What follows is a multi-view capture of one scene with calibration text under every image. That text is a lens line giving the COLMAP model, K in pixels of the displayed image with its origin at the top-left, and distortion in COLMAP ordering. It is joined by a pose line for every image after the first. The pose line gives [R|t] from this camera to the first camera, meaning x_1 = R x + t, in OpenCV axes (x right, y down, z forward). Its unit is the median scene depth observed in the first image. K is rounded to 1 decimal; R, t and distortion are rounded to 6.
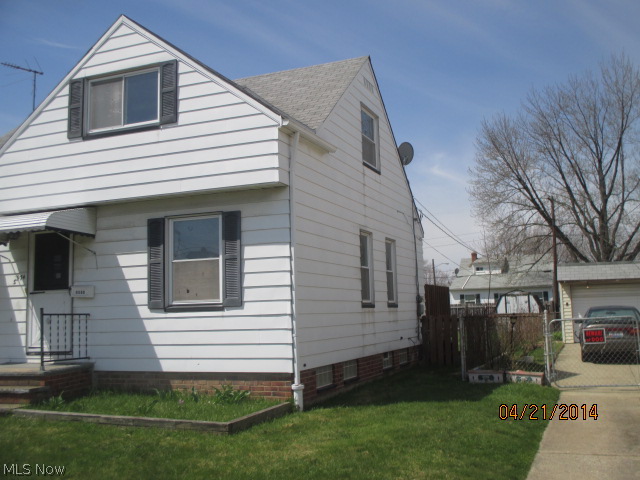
lens RADIAL K [[682.8, 0, 320.0], [0, 682.8, 240.0], [0, 0, 1]] dist [-0.049698, 0.015360]
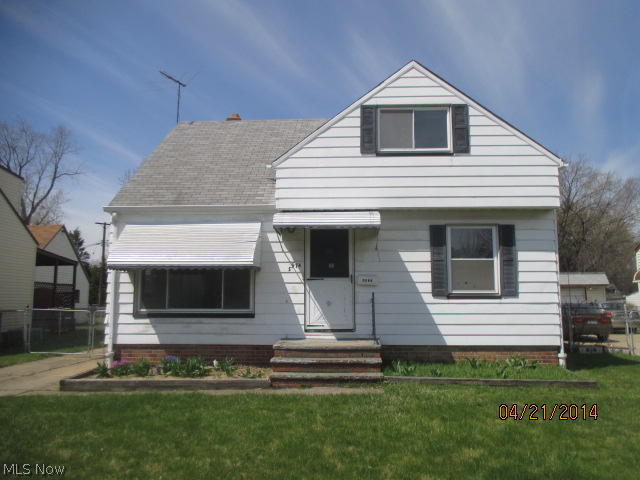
lens RADIAL K [[532.6, 0, 320.0], [0, 532.6, 240.0], [0, 0, 1]] dist [-0.032457, -0.004572]
pose [[0.943486, 0.067302, 0.324507, -0.773022], [-0.062803, 0.997729, -0.024330, 0.034637], [-0.325408, 0.002575, 0.945570, 0.131768]]
